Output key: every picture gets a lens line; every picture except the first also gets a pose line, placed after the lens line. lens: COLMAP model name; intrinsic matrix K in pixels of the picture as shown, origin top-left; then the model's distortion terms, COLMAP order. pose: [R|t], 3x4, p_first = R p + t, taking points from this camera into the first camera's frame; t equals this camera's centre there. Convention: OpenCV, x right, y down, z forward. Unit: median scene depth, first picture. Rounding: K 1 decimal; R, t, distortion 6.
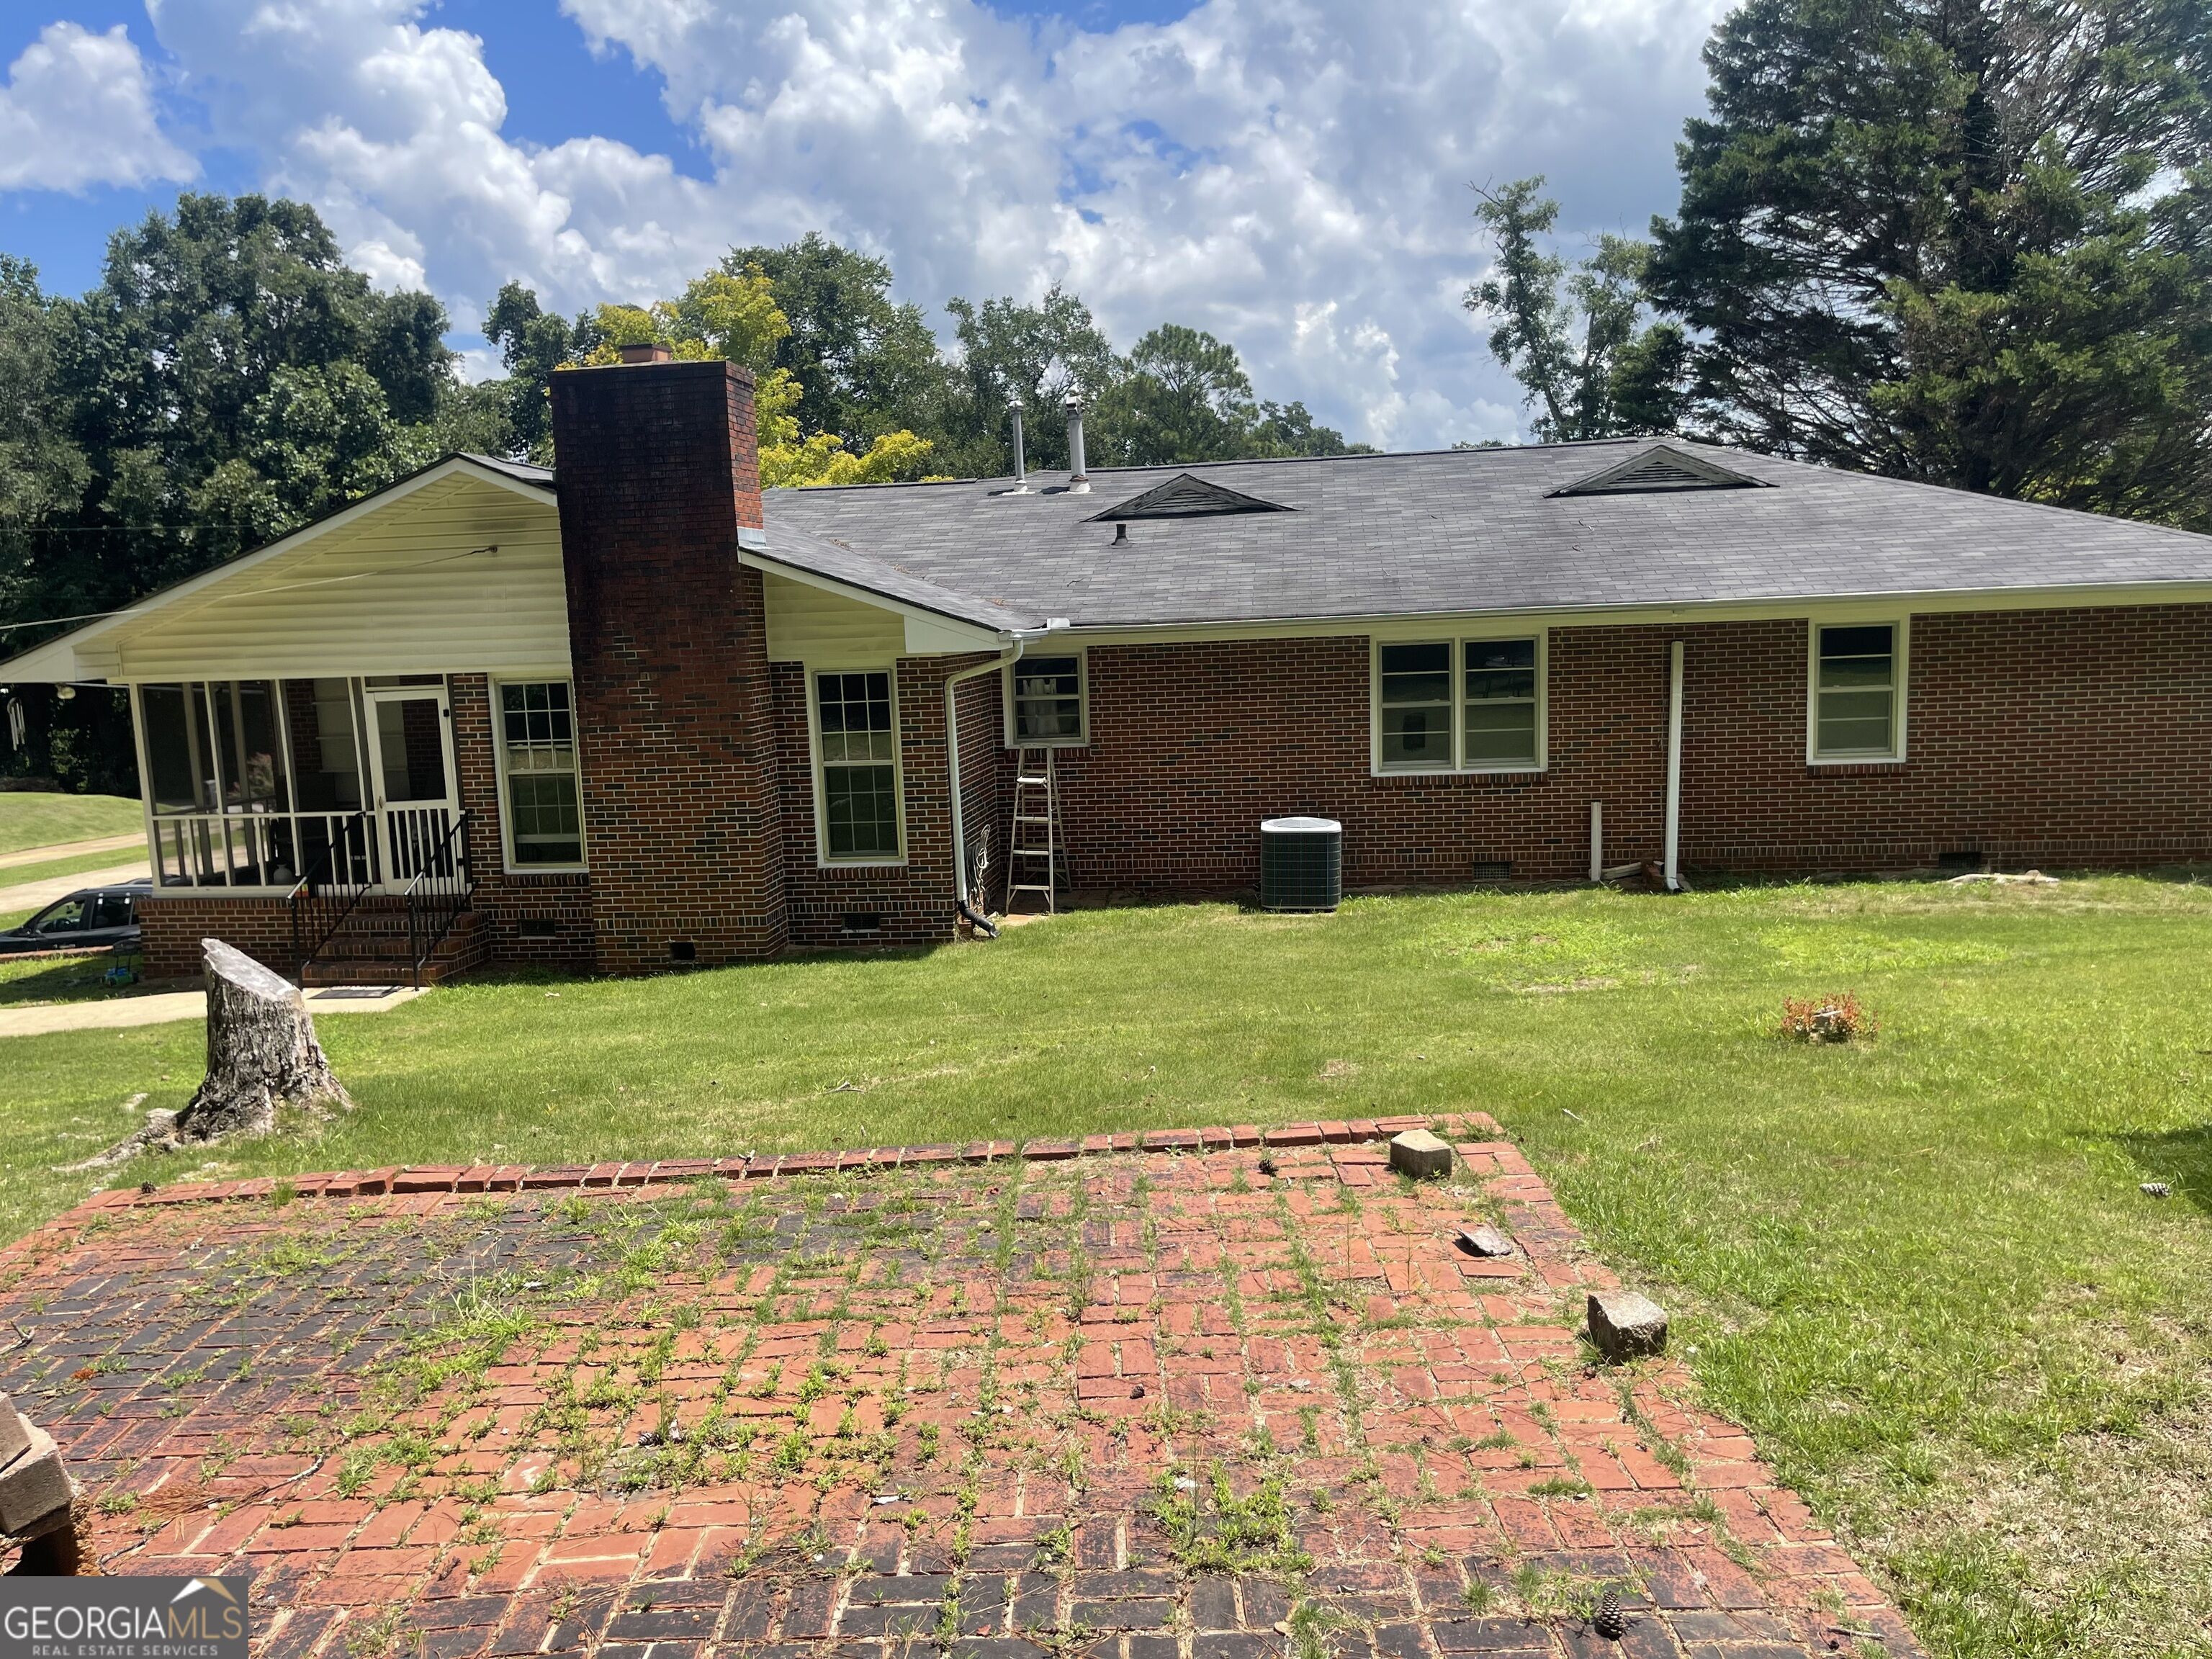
lens RADIAL K [[1678.4, 0, 1106.2], [0, 1678.4, 830.8], [0, 0, 1]] dist [0.028673, -0.037278]
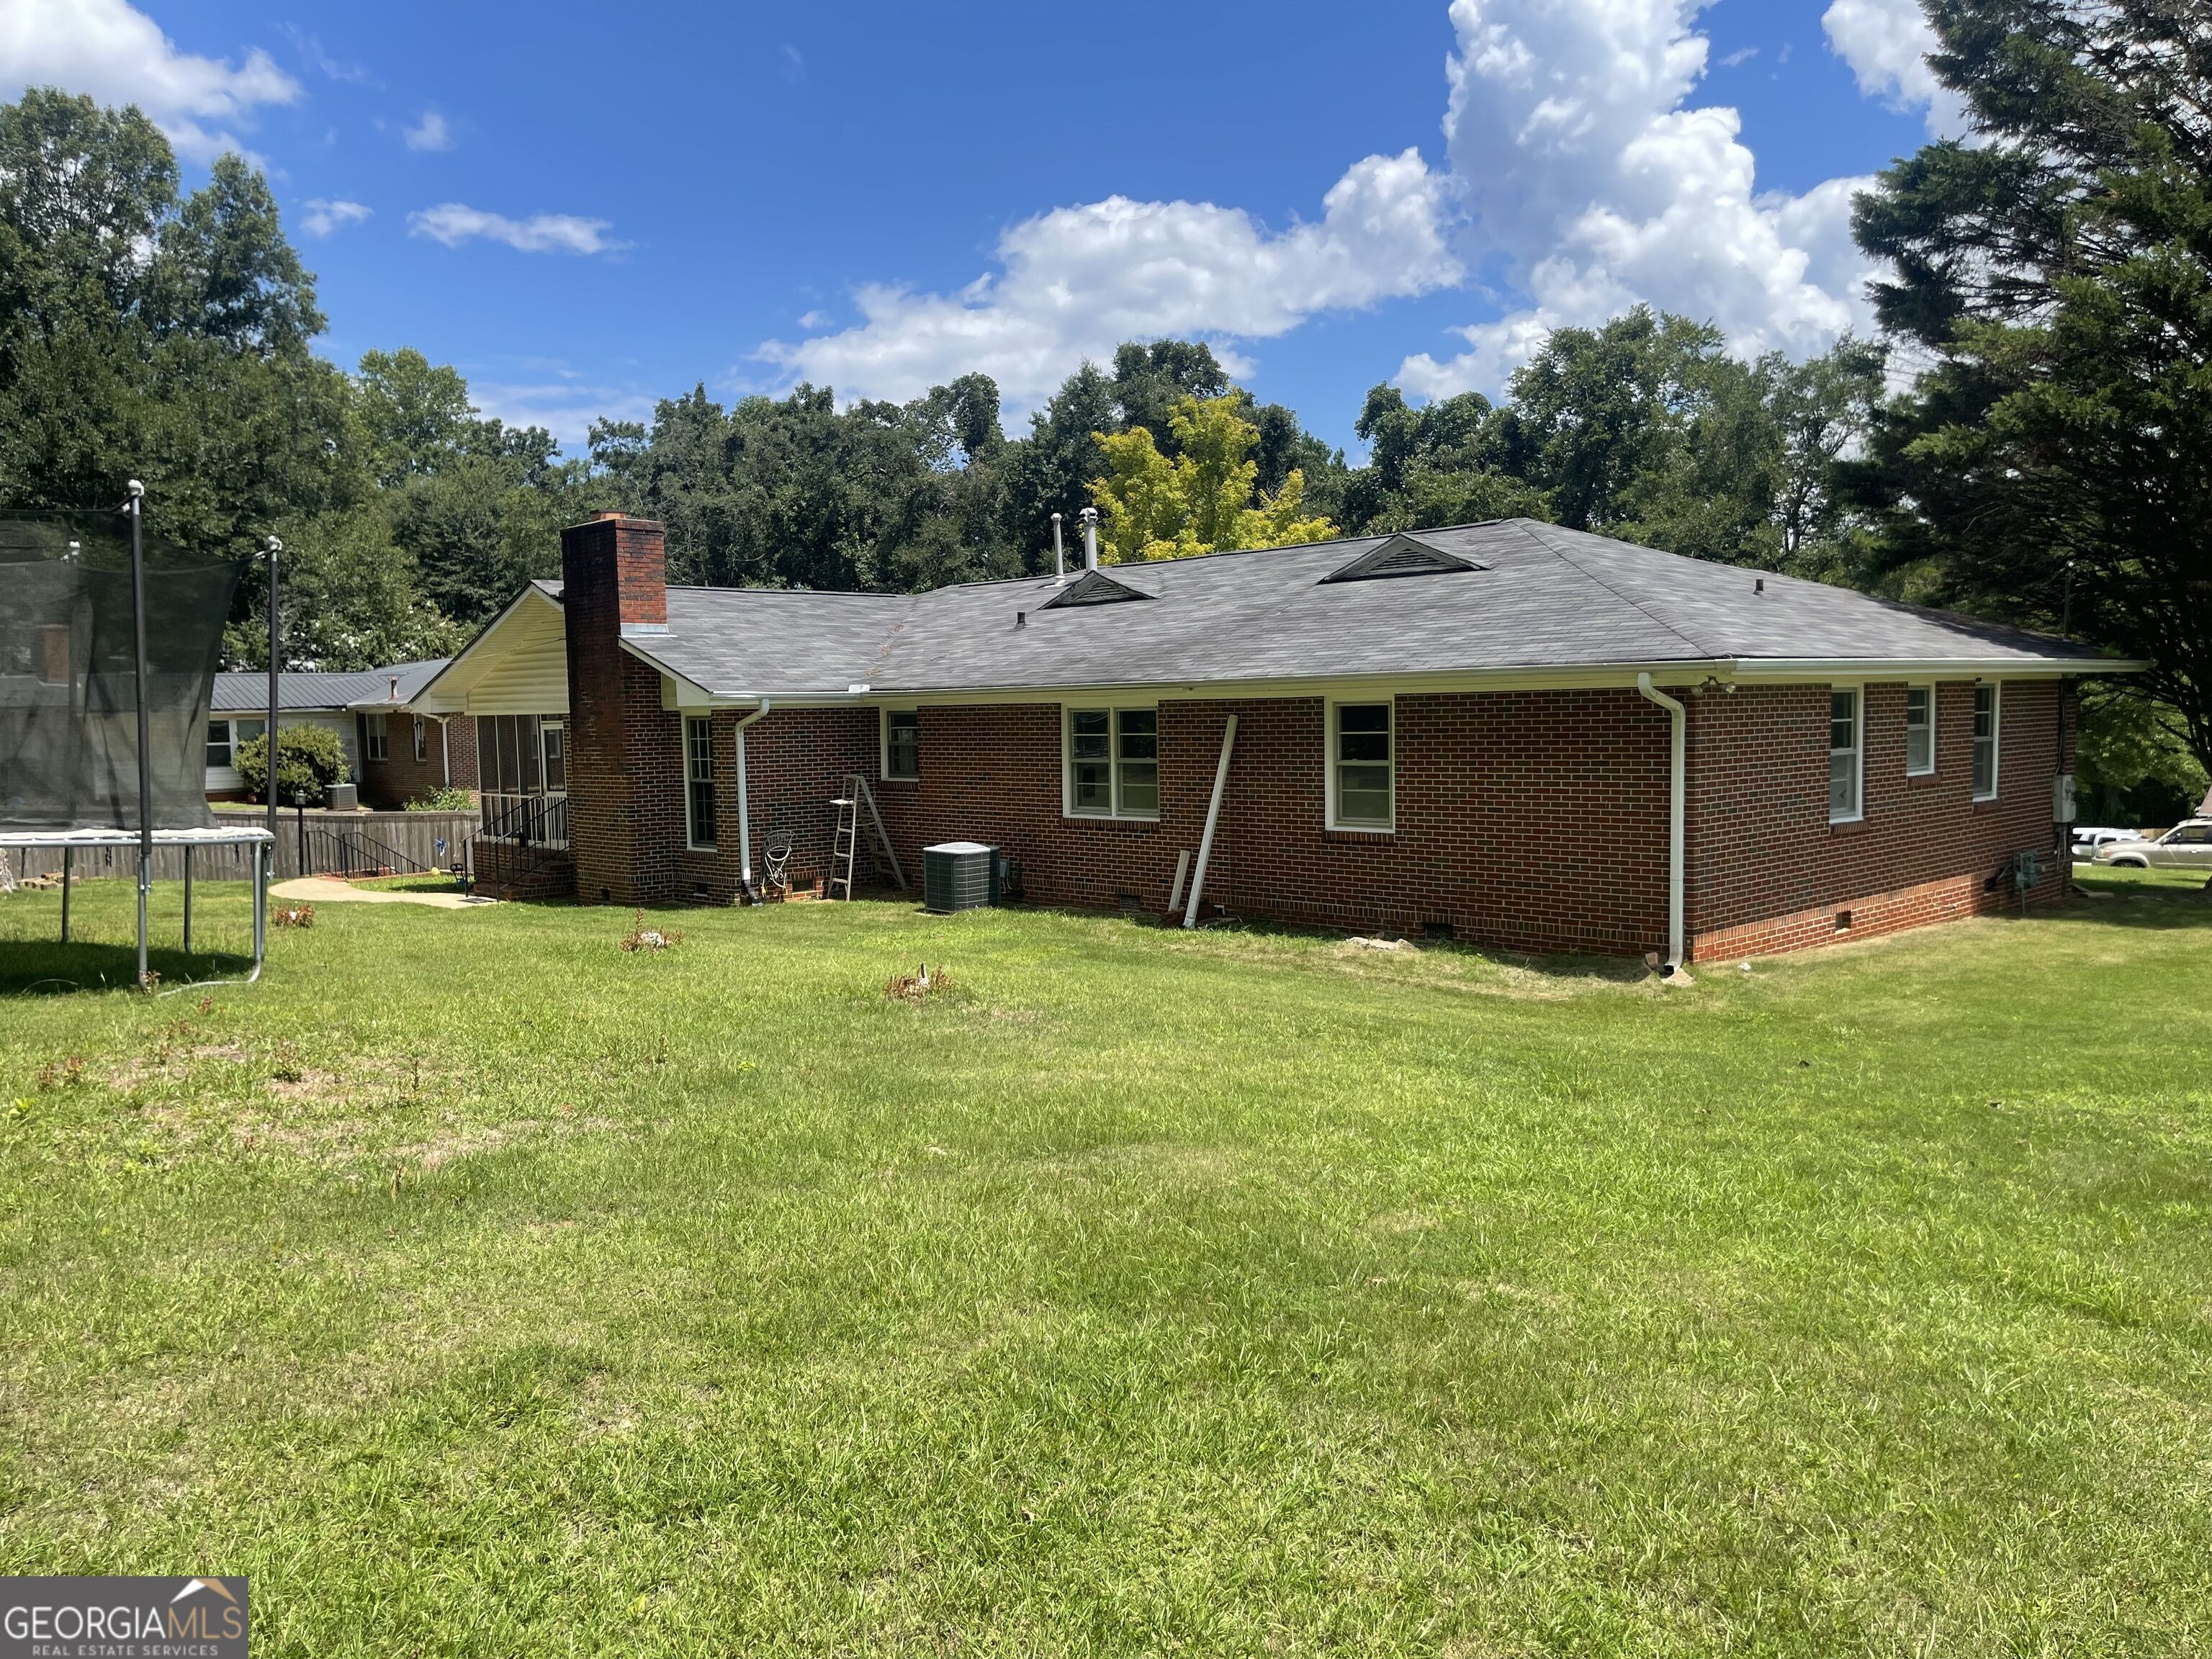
lens RADIAL K [[1678.4, 0, 1114.3], [0, 1678.4, 833.9], [0, 0, 1]] dist [0.028673, -0.037278]
pose [[0.784580, 0.070095, -0.616052, 0.990867], [-0.087854, 0.996132, 0.001454, -0.026308], [0.613772, 0.052982, 0.787704, 0.056730]]
